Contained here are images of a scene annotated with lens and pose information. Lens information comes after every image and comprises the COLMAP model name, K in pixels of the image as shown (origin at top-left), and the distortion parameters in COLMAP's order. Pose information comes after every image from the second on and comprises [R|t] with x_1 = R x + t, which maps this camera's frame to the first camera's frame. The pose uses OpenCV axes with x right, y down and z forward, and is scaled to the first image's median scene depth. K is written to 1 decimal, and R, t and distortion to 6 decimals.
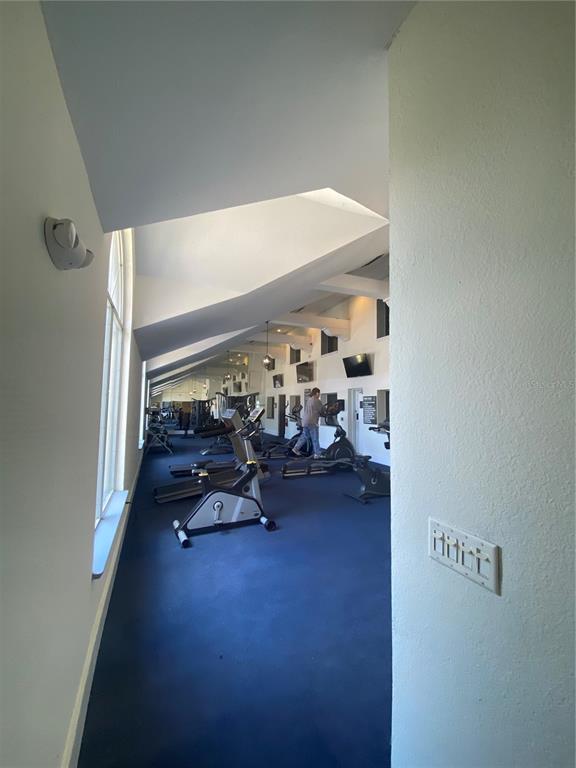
lens RADIAL K [[304.9, 0, 288.0], [0, 304.9, 384.0], [0, 0, 1]] dist [0.000230, -0.010990]
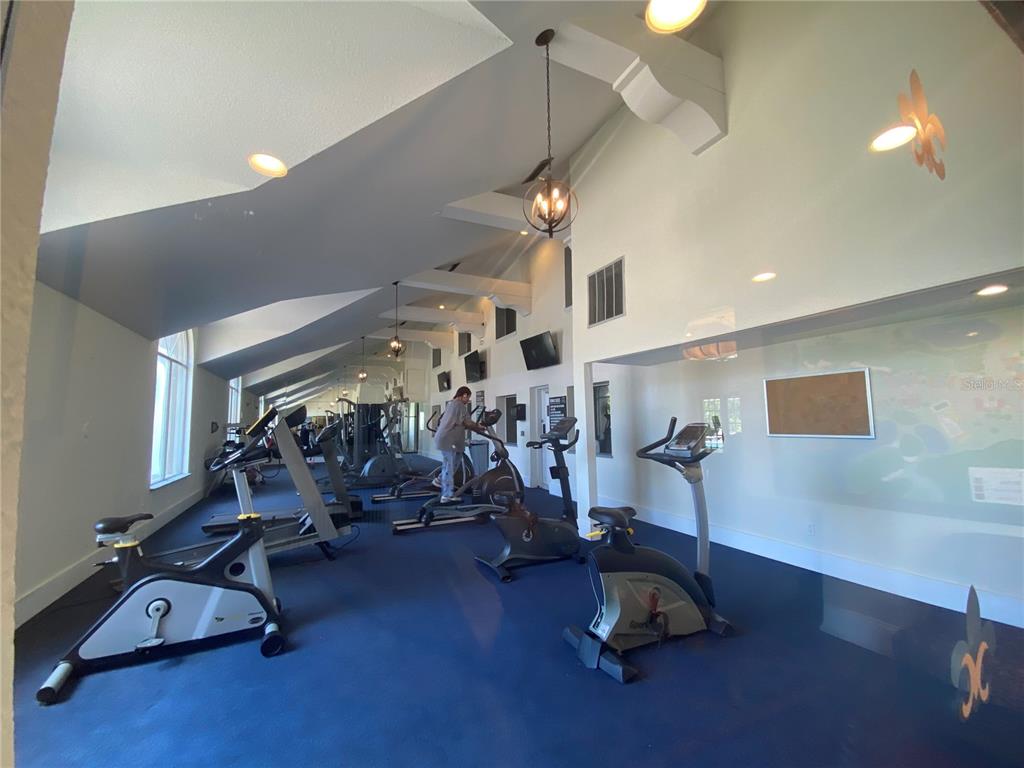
lens RADIAL K [[406.5, 0, 514.6], [0, 406.5, 387.5], [0, 0, 1]] dist [0.000230, -0.010990]
pose [[0.998614, -0.017641, 0.049594, 0.148151], [0.018203, 0.999775, -0.010901, 0.030743], [-0.049391, 0.011788, 0.998710, 0.155515]]
